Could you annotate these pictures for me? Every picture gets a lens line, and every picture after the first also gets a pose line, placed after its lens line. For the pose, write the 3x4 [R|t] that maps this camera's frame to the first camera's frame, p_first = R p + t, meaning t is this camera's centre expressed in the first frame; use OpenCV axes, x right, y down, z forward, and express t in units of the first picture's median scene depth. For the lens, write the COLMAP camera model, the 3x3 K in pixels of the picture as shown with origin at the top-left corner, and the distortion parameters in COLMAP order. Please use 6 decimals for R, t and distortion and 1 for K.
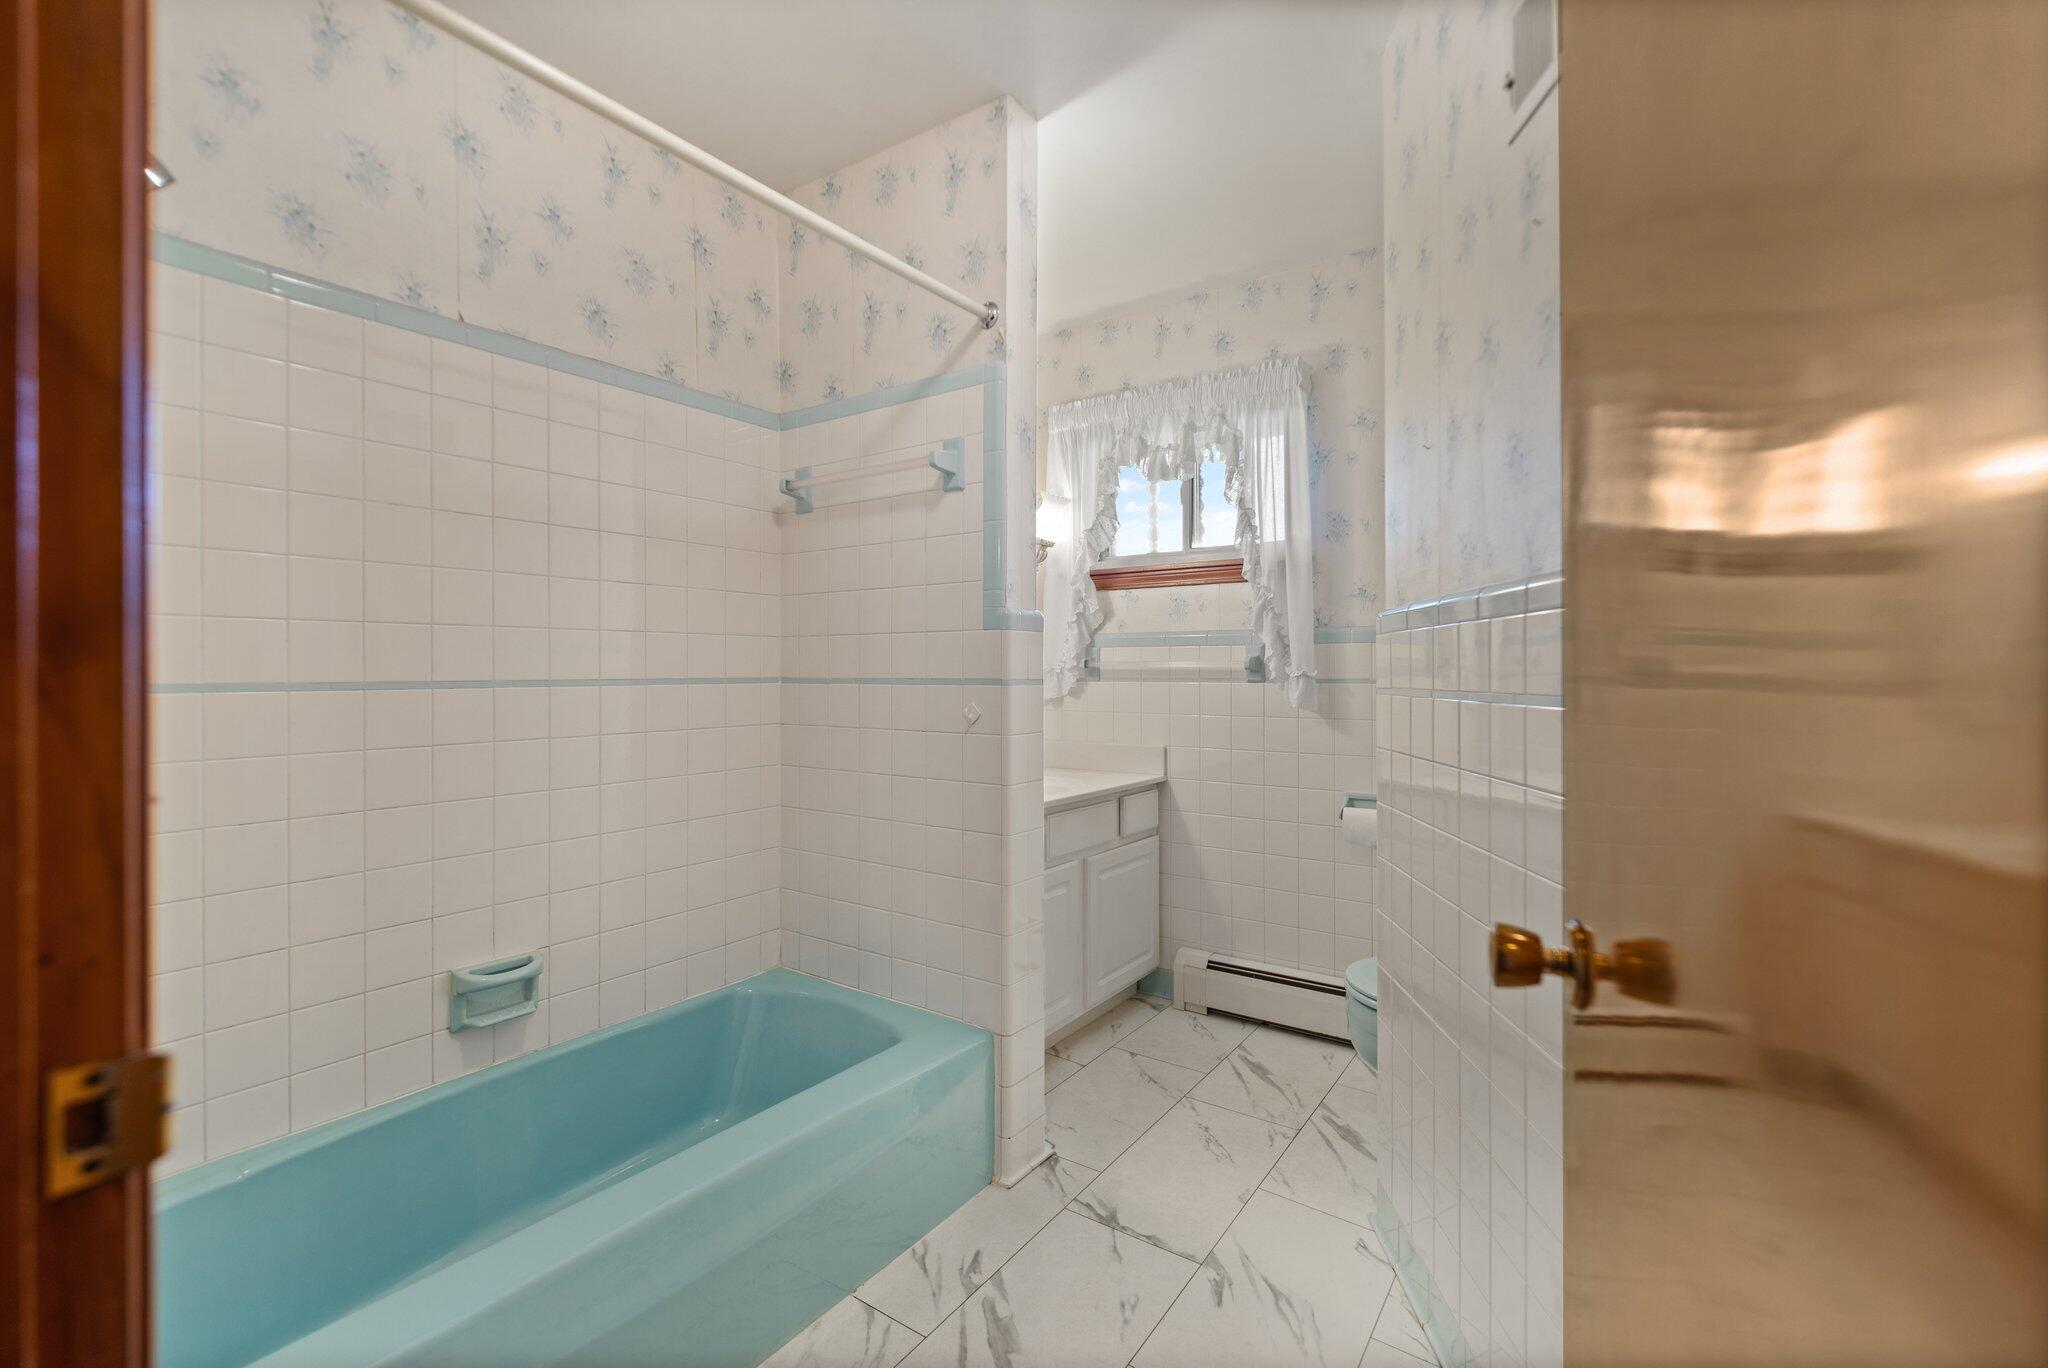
lens RADIAL K [[889.1, 0, 1023.3], [0, 889.1, 675.0], [0, 0, 1]] dist [0.000510, -0.000865]
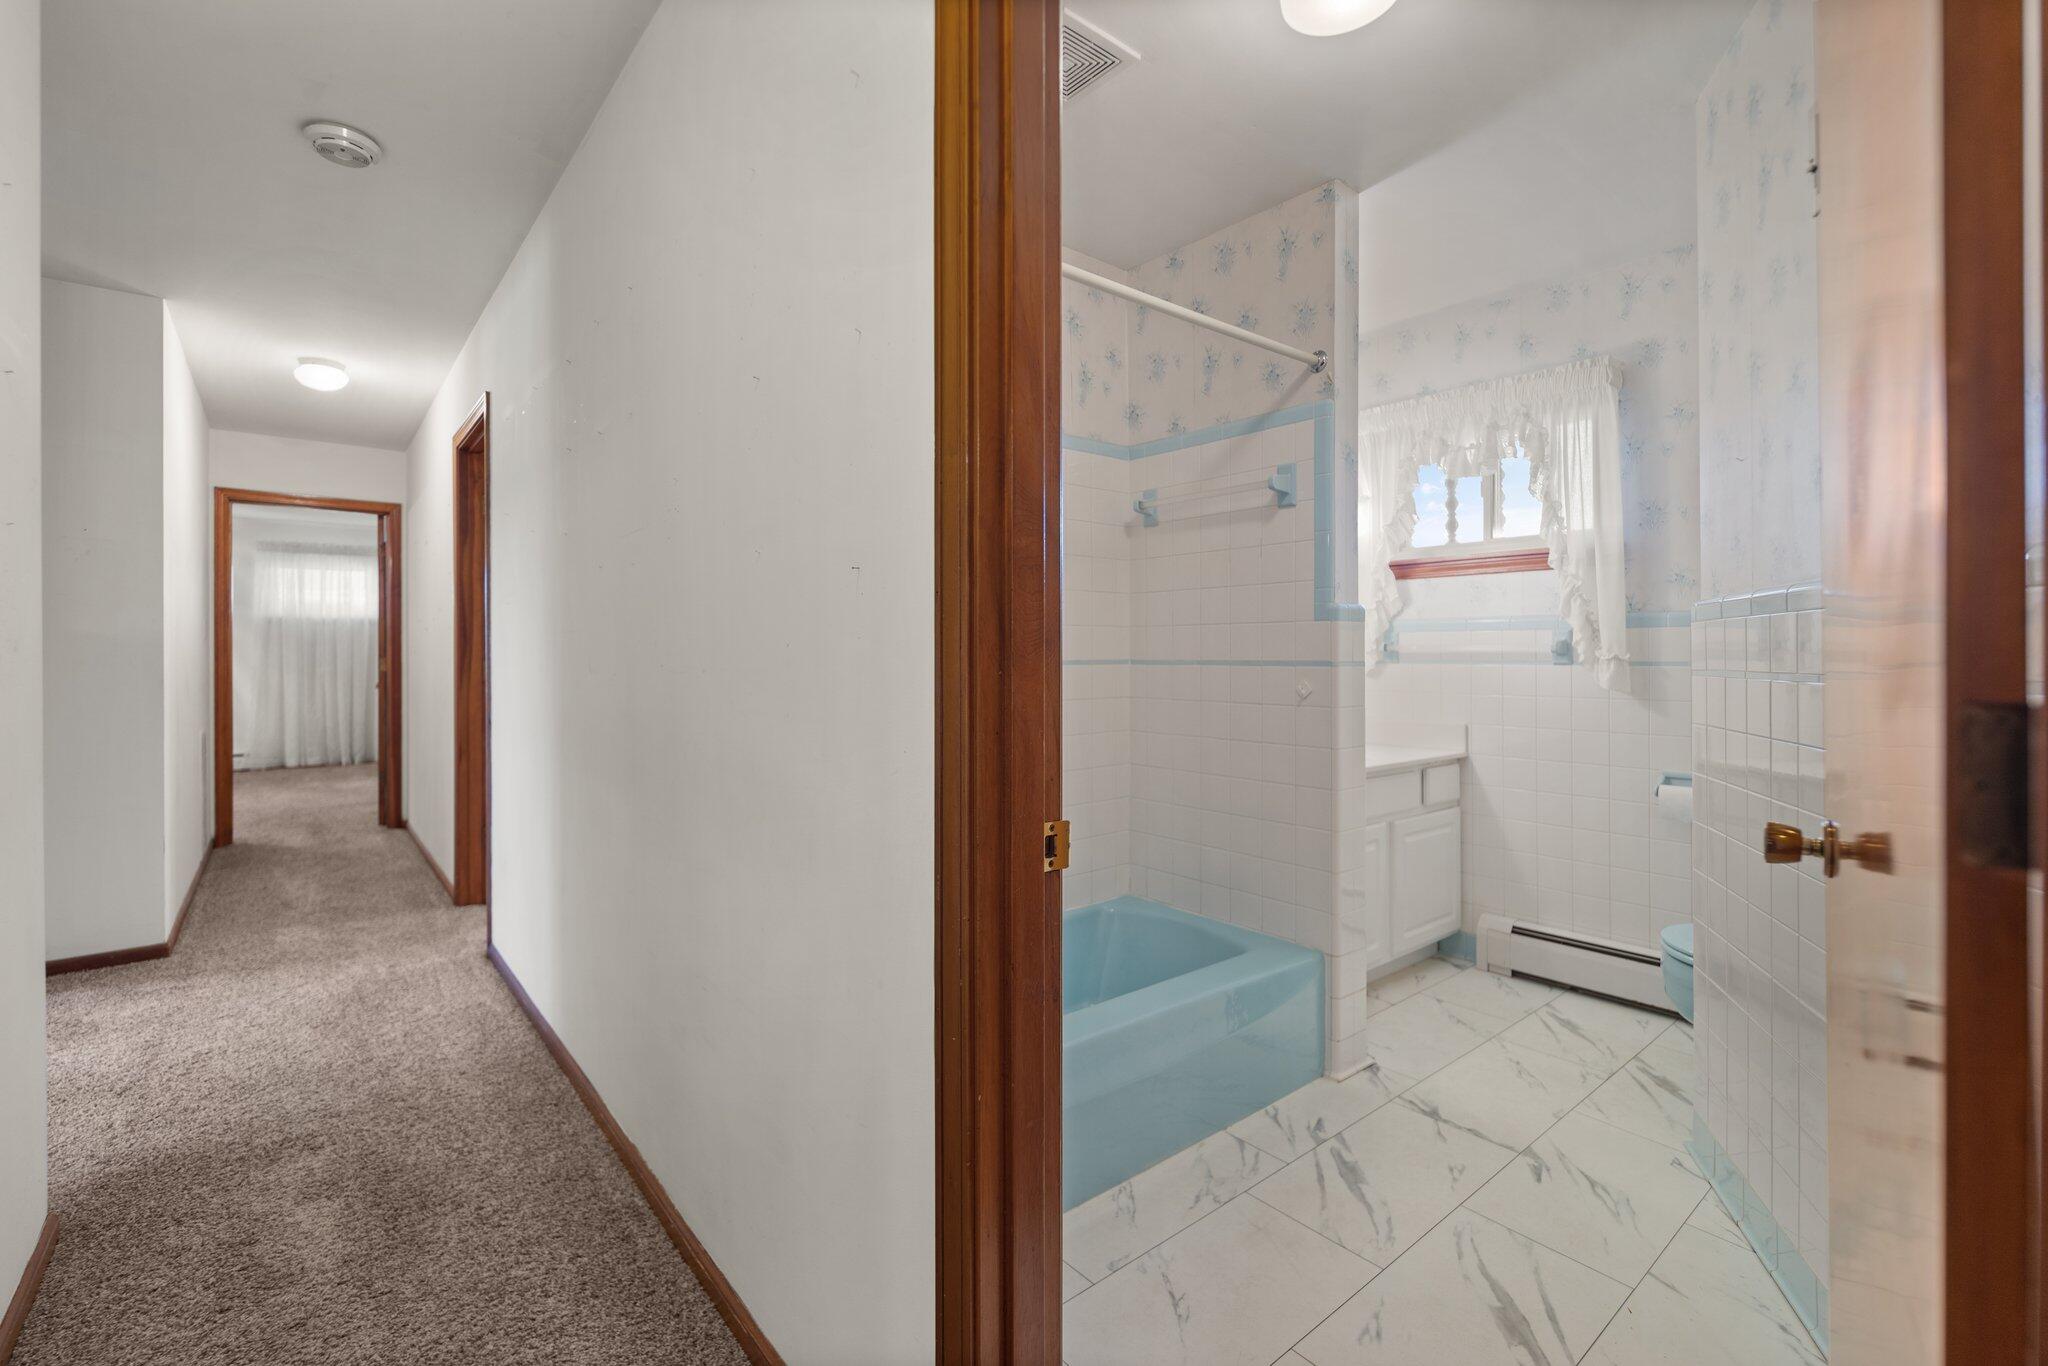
lens RADIAL K [[889.1, 0, 1021.5], [0, 889.1, 653.8], [0, 0, 1]] dist [0.000510, -0.000865]
pose [[0.961279, -0.001108, -0.275576, -0.086727], [0.000221, 0.999995, -0.003248, -0.001829], [0.275578, 0.003062, 0.961274, -0.254389]]
